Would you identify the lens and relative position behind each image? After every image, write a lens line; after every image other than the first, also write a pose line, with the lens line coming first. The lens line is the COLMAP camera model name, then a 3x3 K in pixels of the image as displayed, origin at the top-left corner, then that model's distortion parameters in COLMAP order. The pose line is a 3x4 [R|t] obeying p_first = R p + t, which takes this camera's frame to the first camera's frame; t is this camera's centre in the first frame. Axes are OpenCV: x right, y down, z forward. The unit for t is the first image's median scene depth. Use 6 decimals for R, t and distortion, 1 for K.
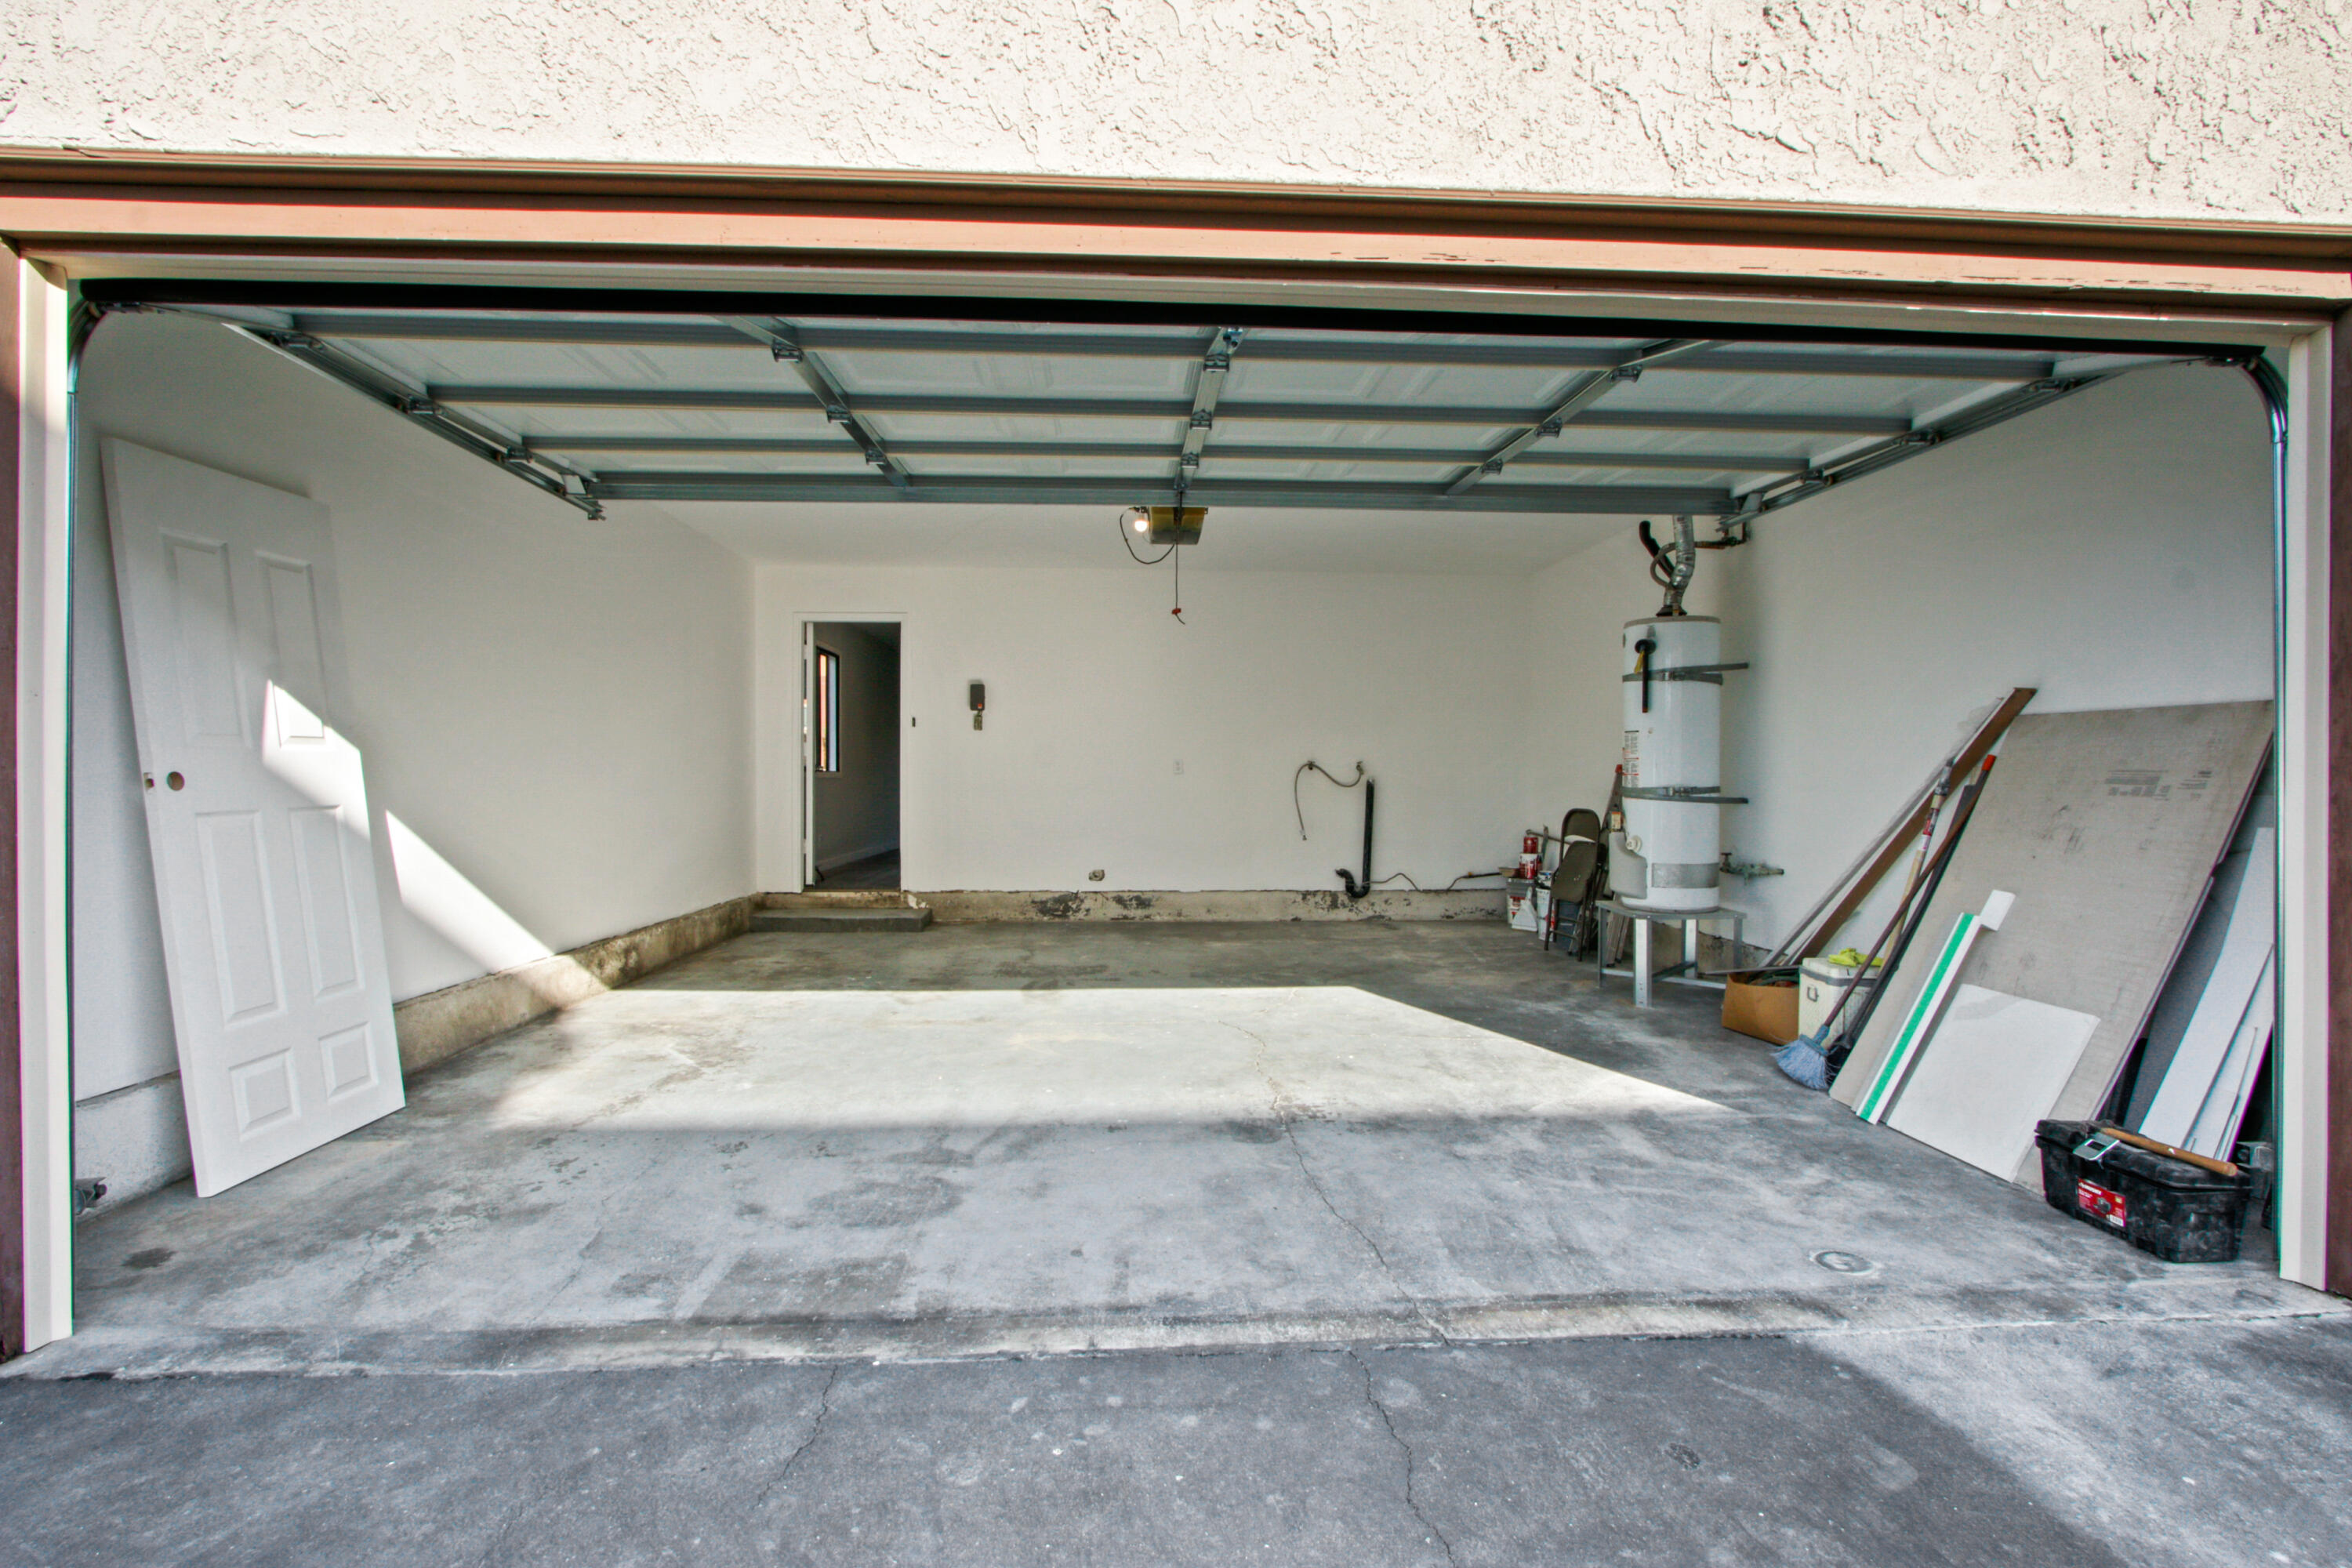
lens RADIAL K [[1078.4, 0, 1177.6], [0, 1078.4, 790.4], [0, 0, 1]] dist [-0.015551, 0.001866]
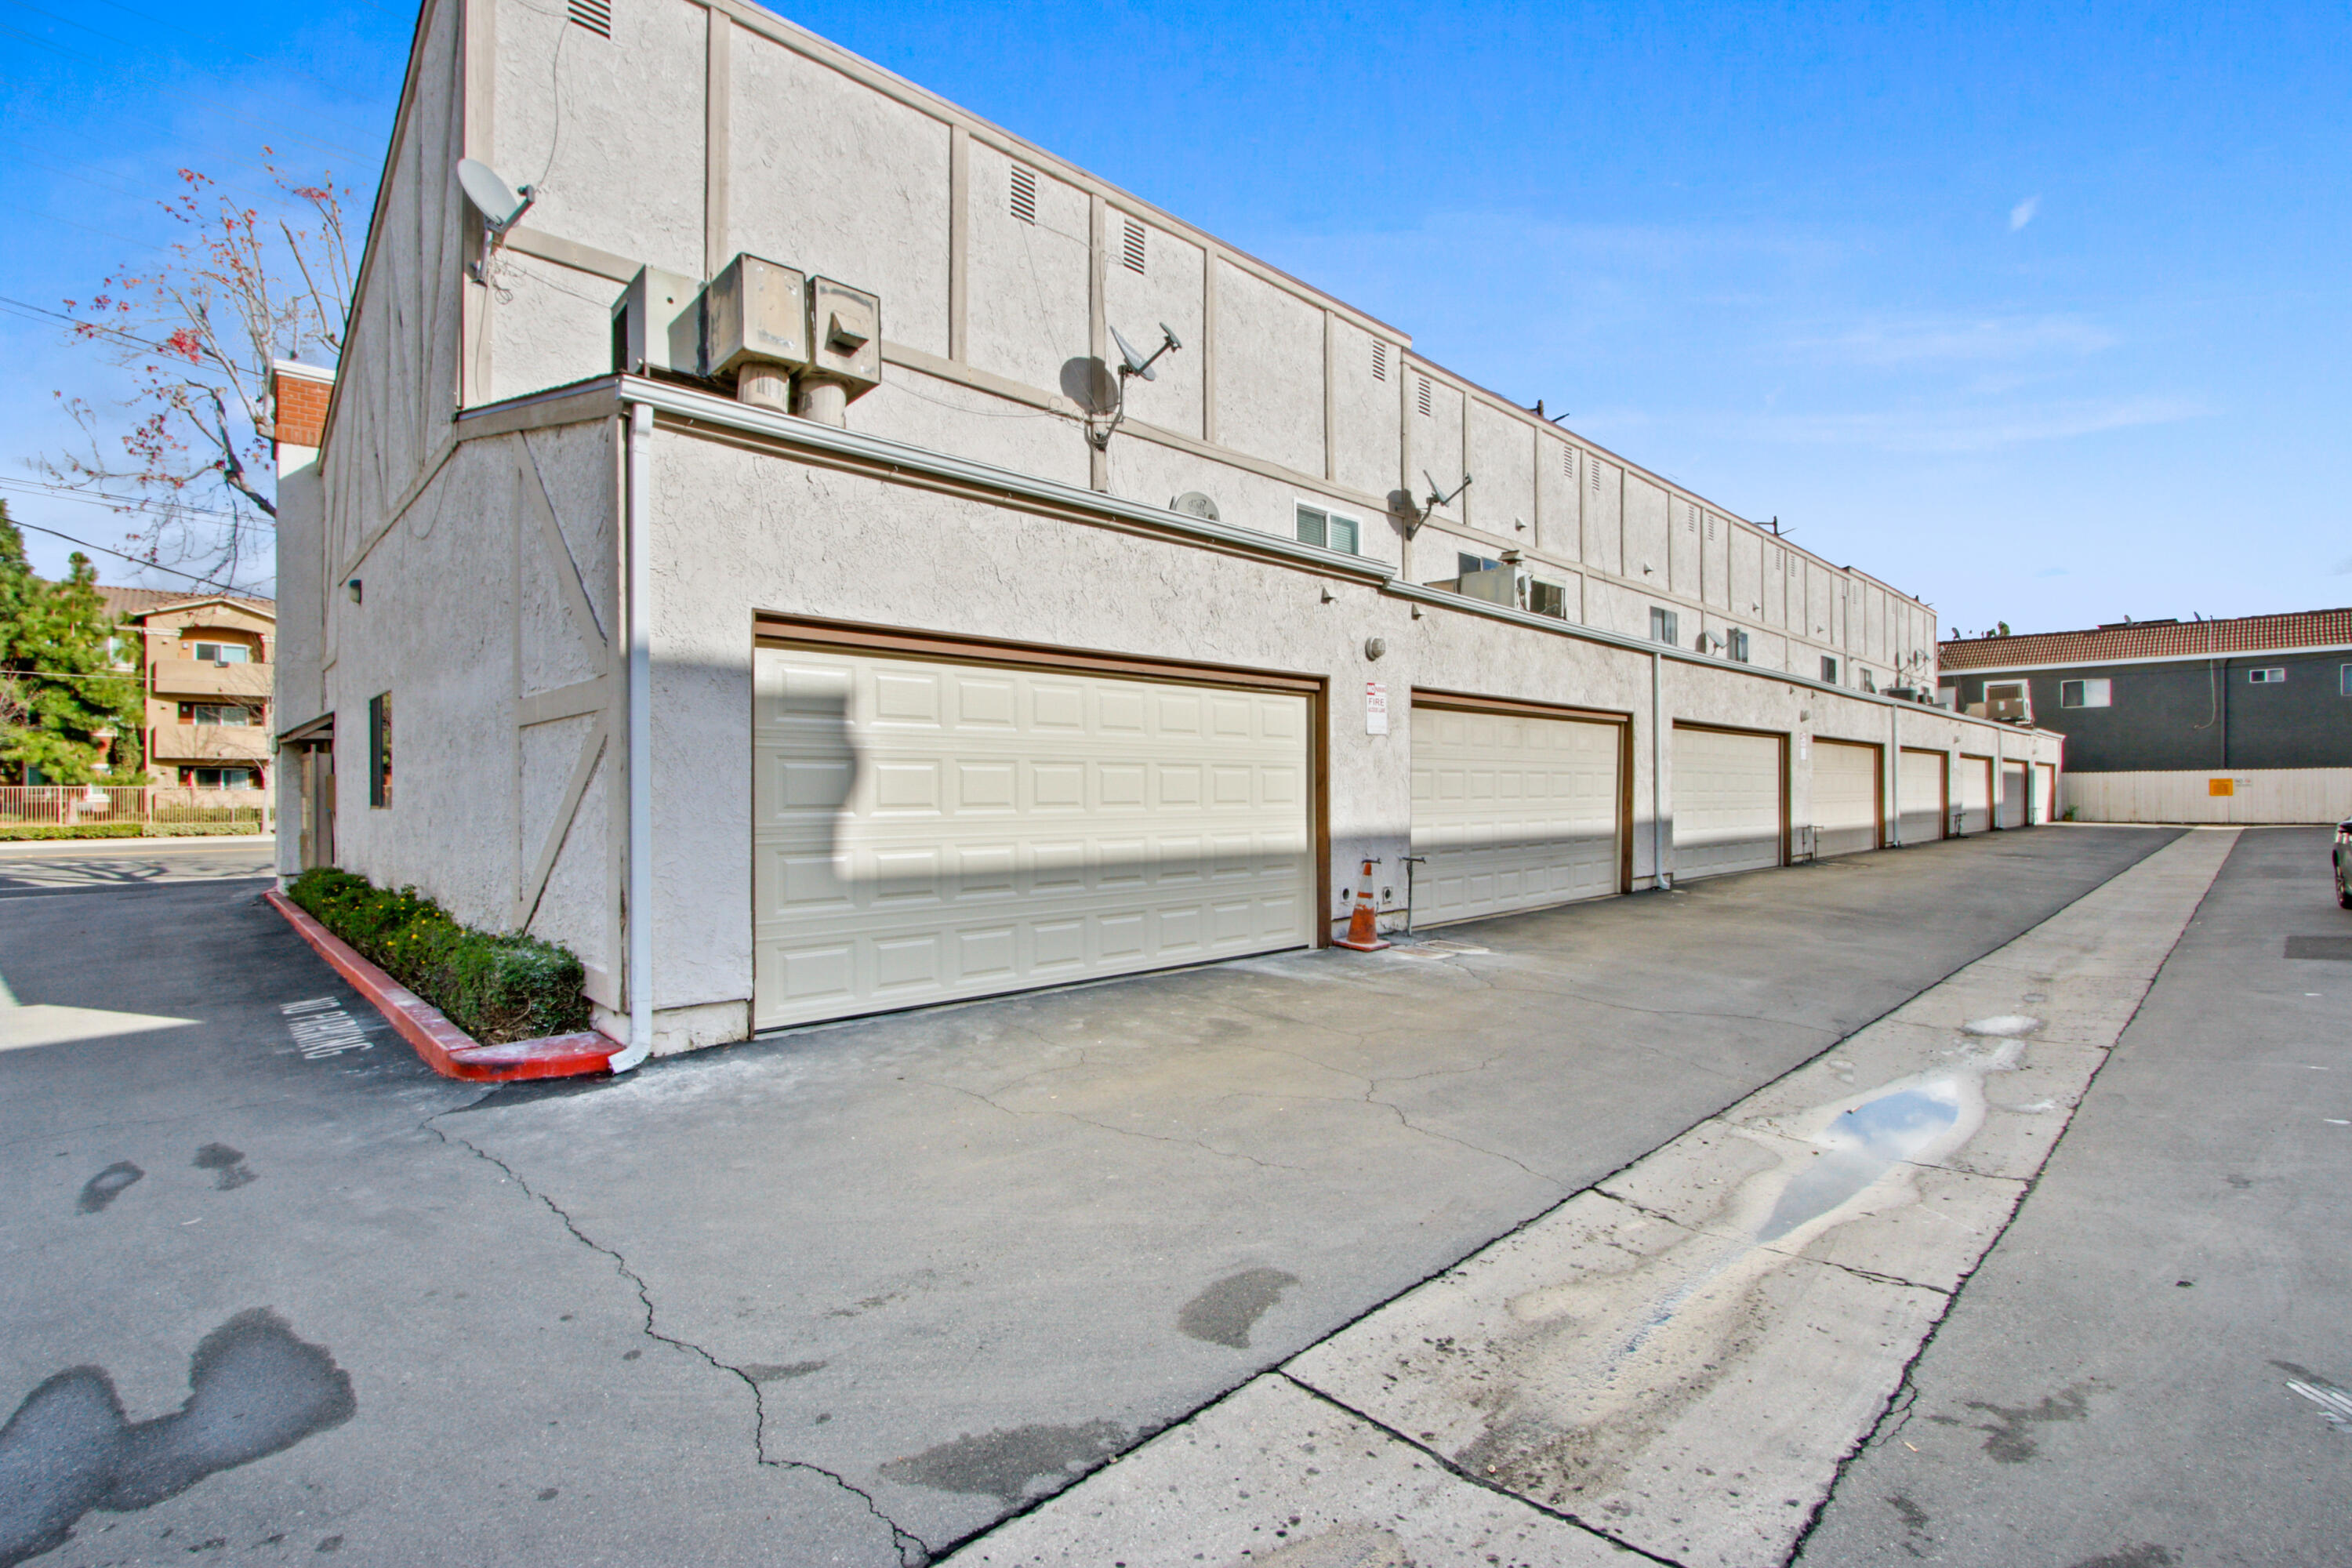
lens RADIAL K [[1078.4, 0, 1177.6], [0, 1078.4, 790.4], [0, 0, 1]] dist [-0.015551, 0.001866]
pose [[0.762234, 0.001043, 0.647301, -2.052548], [0.004337, 0.999968, -0.006718, -0.084552], [-0.647287, 0.007928, 0.762205, -1.860562]]
